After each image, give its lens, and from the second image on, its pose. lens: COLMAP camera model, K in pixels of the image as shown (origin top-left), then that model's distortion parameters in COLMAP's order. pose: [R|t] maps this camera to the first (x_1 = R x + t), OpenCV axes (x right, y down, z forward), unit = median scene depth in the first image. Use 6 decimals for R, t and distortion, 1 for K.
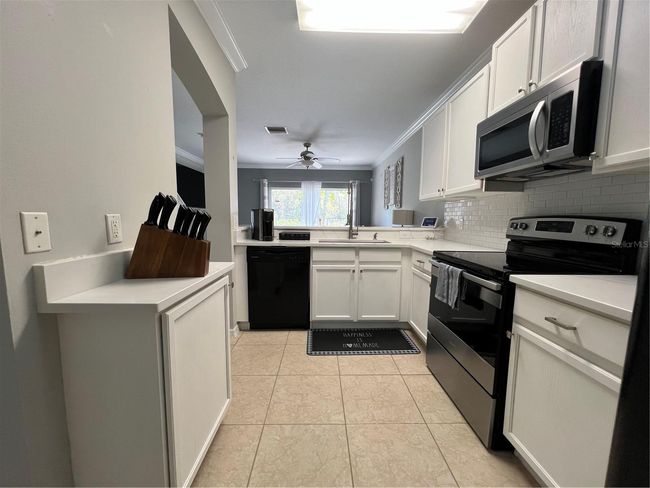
lens RADIAL K [[259.8, 0, 325.0], [0, 259.8, 245.1], [0, 0, 1]] dist [-0.003187, -0.000791]
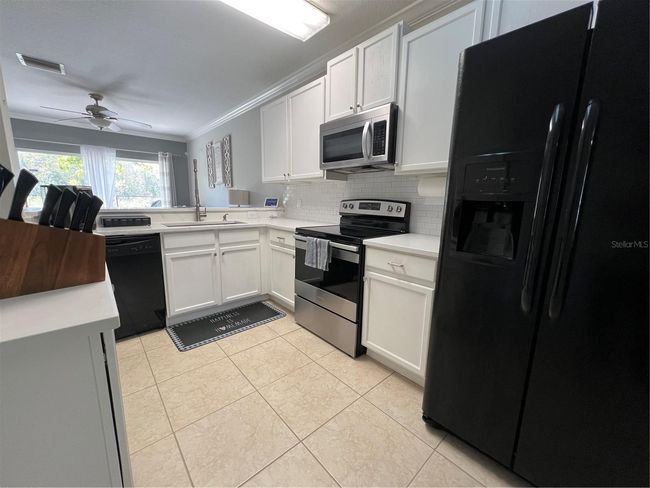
lens RADIAL K [[259.8, 0, 326.5], [0, 259.8, 245.8], [0, 0, 1]] dist [-0.003187, -0.000791]
pose [[0.755935, -0.111442, 0.645091, -0.263525], [0.057385, 0.992891, 0.104281, -0.012422], [-0.652126, -0.041811, 0.756957, 0.000911]]
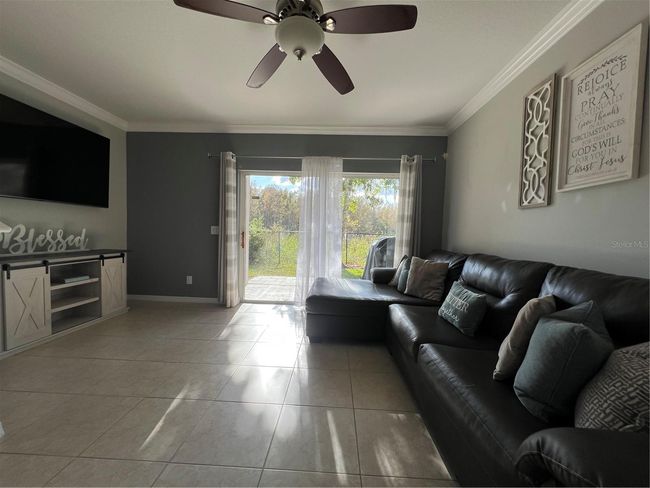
lens RADIAL K [[259.8, 0, 326.6], [0, 259.8, 241.8], [0, 0, 1]] dist [-0.003187, -0.000791]
pose [[0.997253, 0.019592, -0.071427, -0.024517], [-0.024252, 0.997592, -0.064974, -0.208546], [0.069982, 0.066528, 0.995327, 2.017398]]
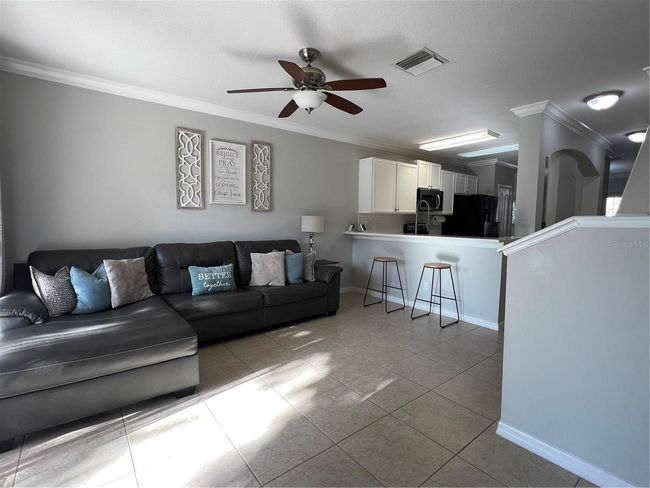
lens RADIAL K [[311.1, 0, 327.1], [0, 311.1, 243.4], [0, 0, 1]] dist [-0.001866, -0.000102]
pose [[-0.603023, -0.083631, 0.793328, -1.327469], [0.067629, 0.985550, 0.155301, -0.458377], [-0.794852, 0.147302, -0.588653, 3.563048]]
